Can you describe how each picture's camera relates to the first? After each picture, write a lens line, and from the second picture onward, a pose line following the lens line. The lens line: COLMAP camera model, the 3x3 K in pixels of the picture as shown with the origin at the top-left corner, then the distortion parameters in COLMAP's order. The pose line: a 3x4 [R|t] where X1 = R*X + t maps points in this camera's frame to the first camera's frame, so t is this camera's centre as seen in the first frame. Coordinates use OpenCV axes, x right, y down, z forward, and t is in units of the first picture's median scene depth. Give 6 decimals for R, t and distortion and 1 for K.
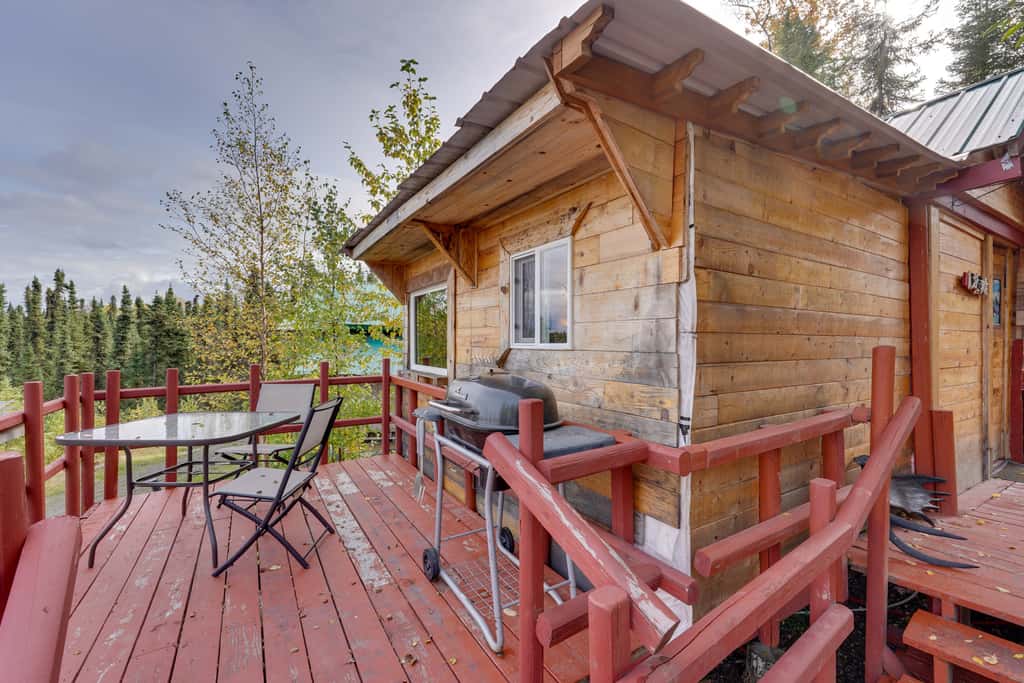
lens RADIAL K [[424.5, 0, 518.2], [0, 424.5, 340.3], [0, 0, 1]] dist [-0.001822, -0.000243]
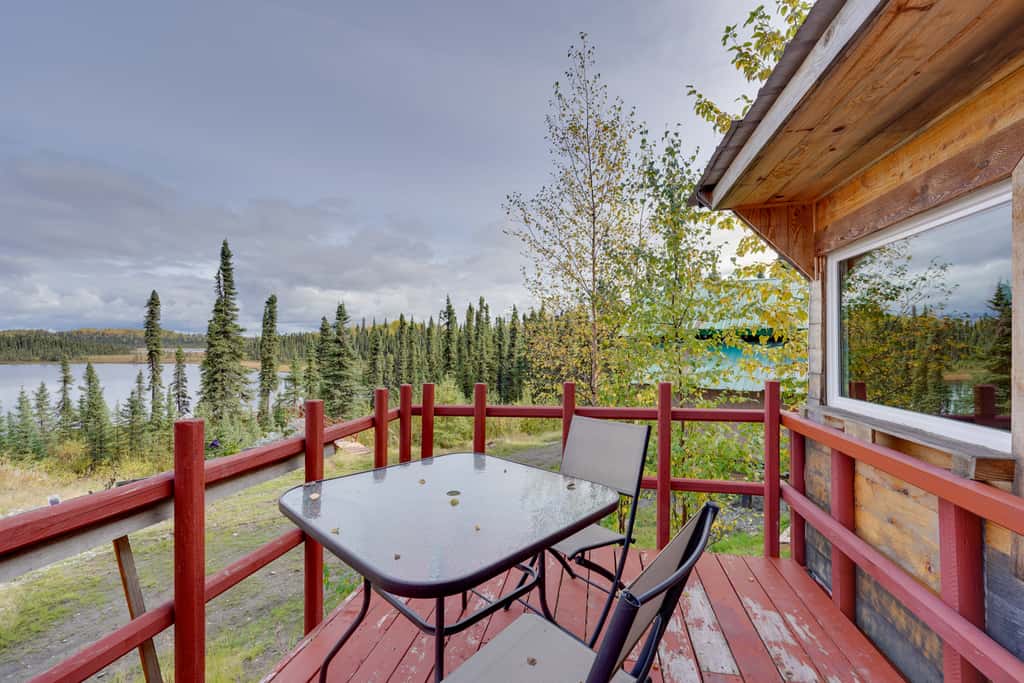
lens RADIAL K [[424.5, 0, 518.2], [0, 424.5, 340.3], [0, 0, 1]] dist [-0.001822, -0.000243]
pose [[0.726628, -0.007855, -0.686986, -0.133891], [-0.003328, 0.999883, -0.014953, -0.000768], [0.687023, 0.013151, 0.726517, 0.289888]]
